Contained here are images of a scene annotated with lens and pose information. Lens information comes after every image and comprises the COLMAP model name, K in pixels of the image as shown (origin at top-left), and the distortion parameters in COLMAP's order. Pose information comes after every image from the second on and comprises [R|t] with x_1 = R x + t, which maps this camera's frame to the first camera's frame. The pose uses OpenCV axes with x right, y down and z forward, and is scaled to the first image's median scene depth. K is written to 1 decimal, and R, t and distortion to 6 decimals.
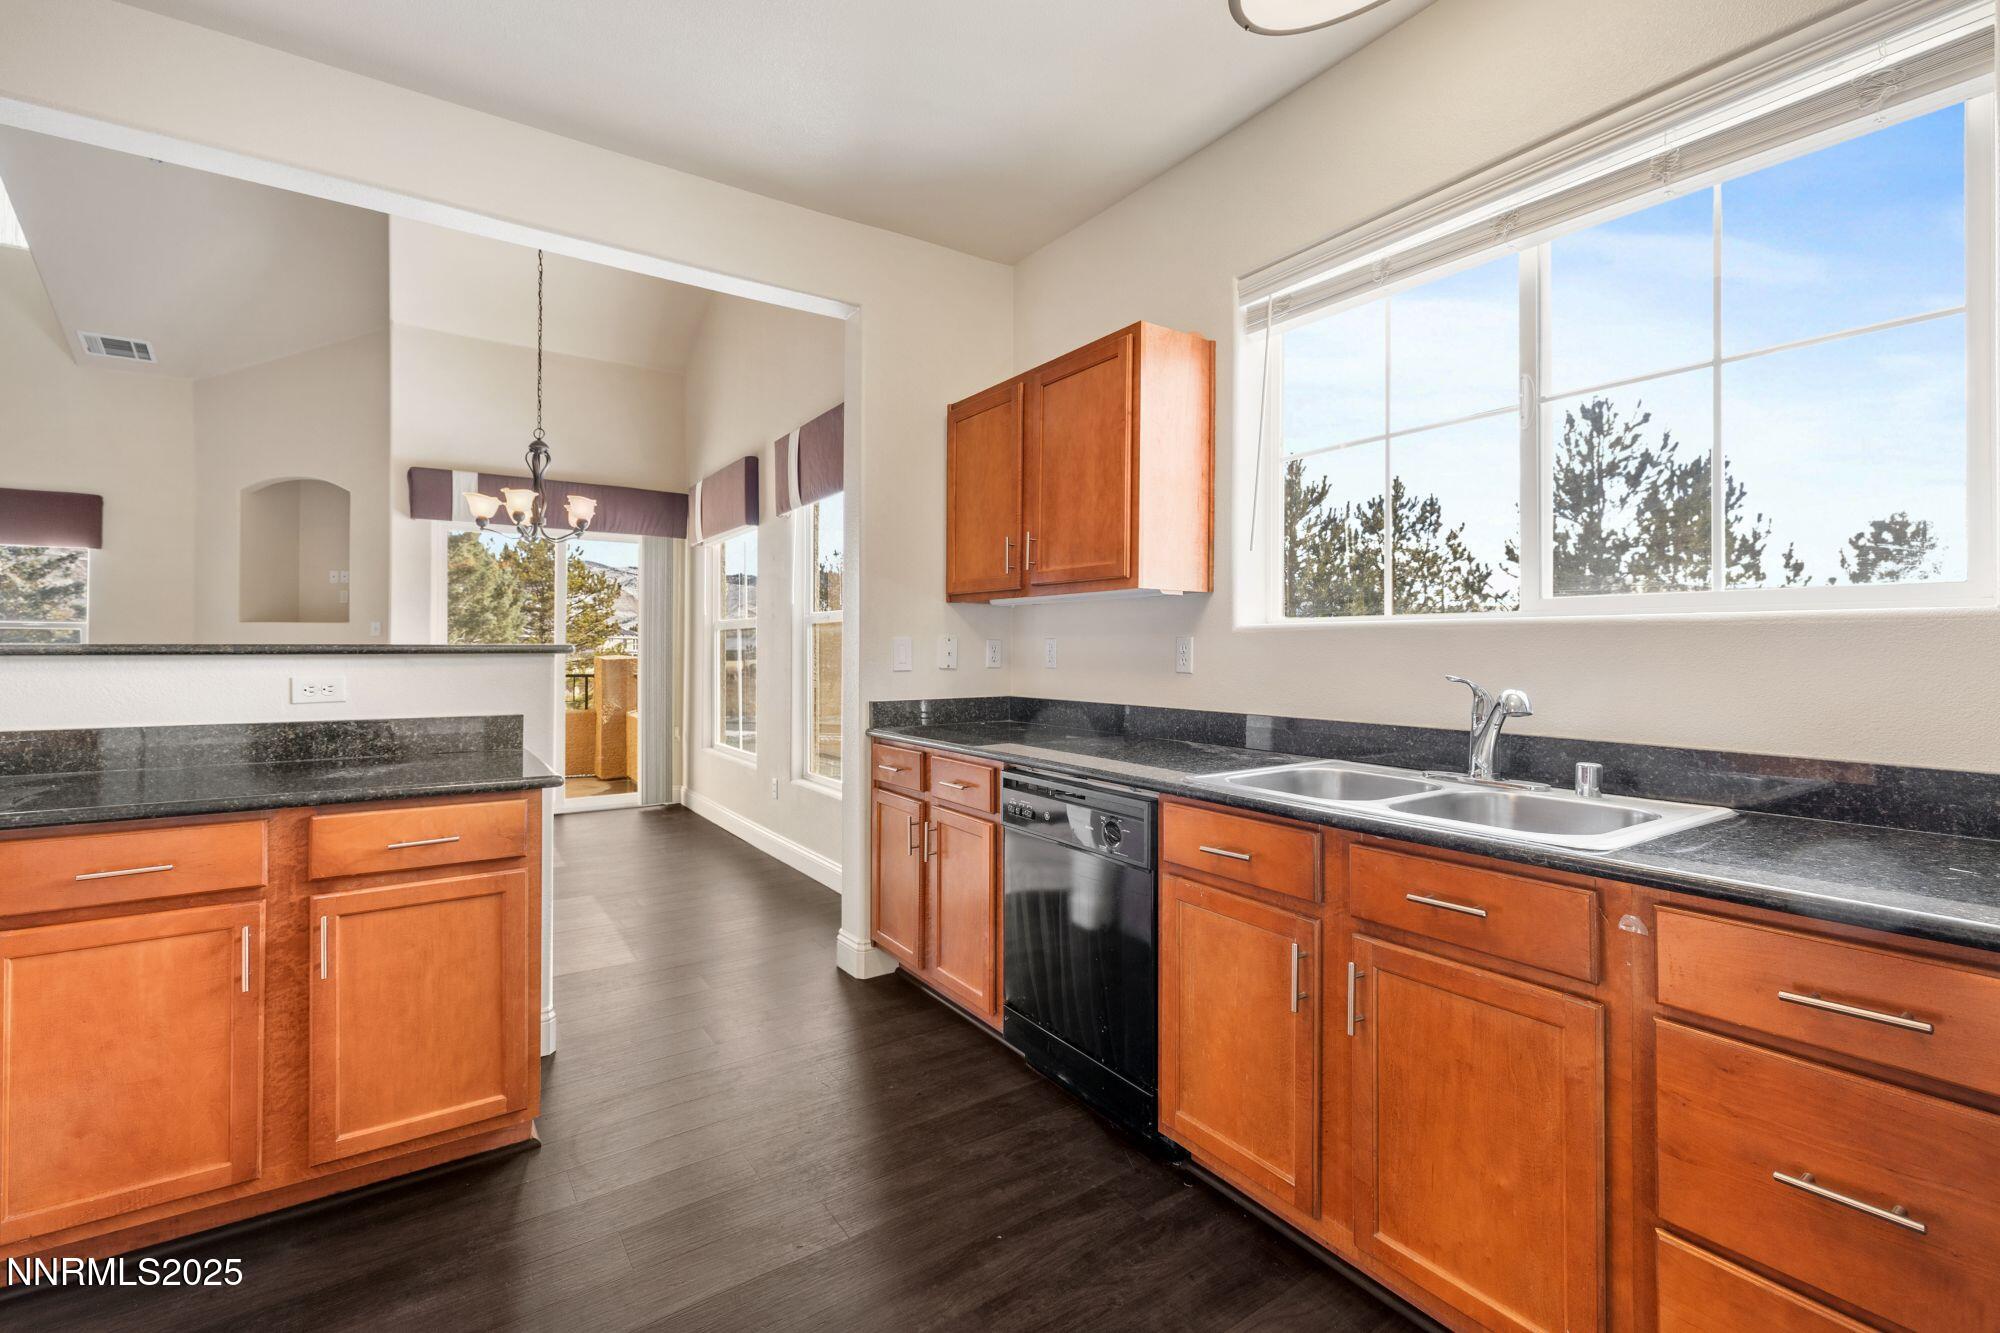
lens RADIAL K [[840.7, 0, 980.2], [0, 840.7, 653.5], [0, 0, 1]] dist [0.007917, 0.000072]
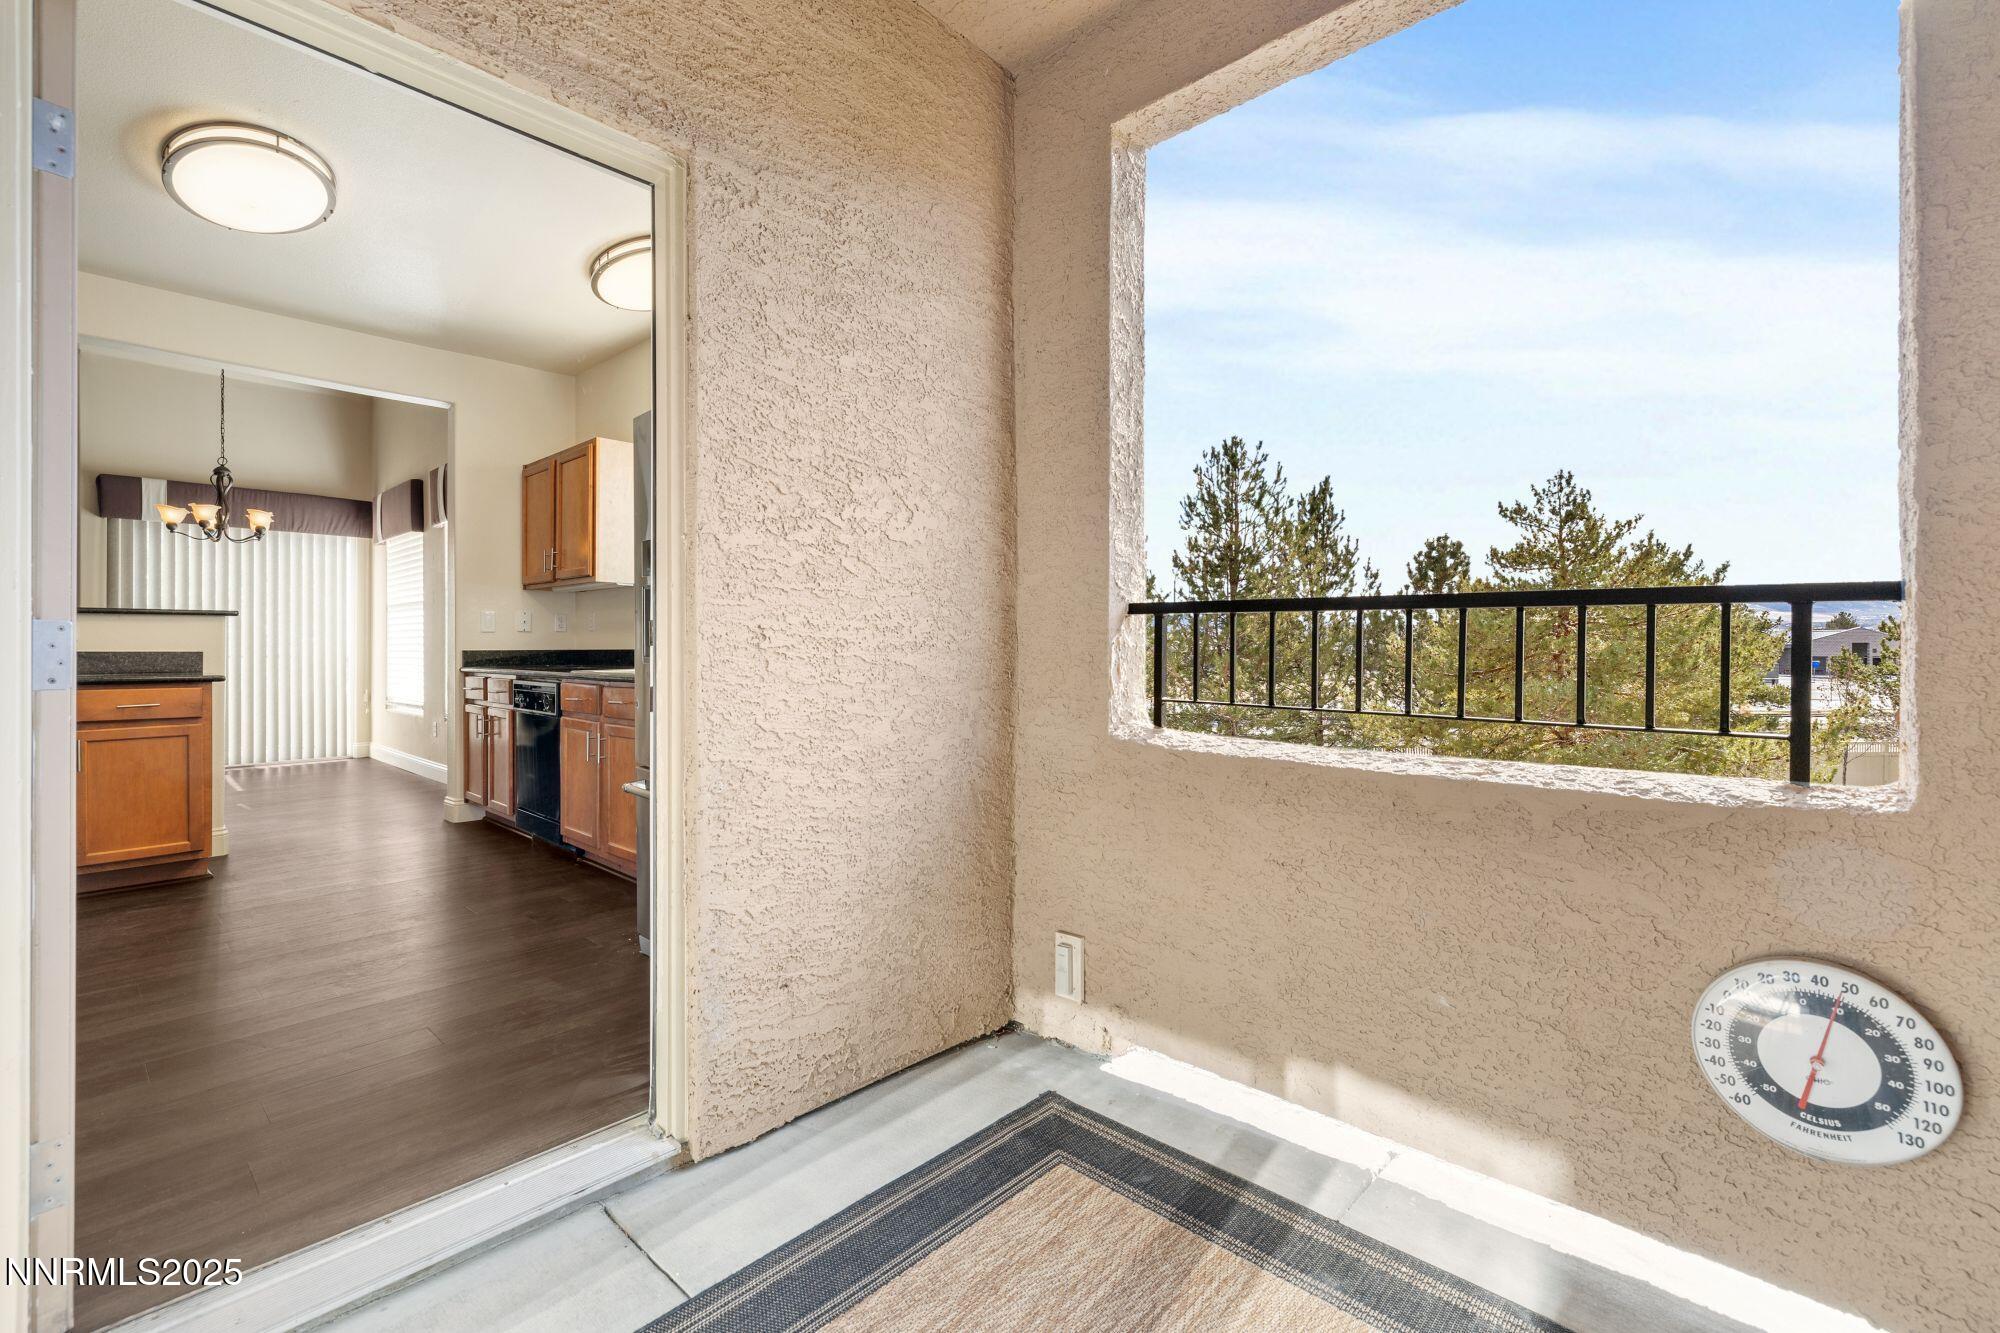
lens RADIAL K [[840.7, 0, 980.2], [0, 840.7, 653.5], [0, 0, 1]] dist [0.007917, 0.000072]
pose [[0.973805, -0.004238, 0.227347, 0.341752], [0.003442, 0.999986, 0.003896, 0.044017], [-0.227360, -0.003011, 0.973806, -0.582811]]
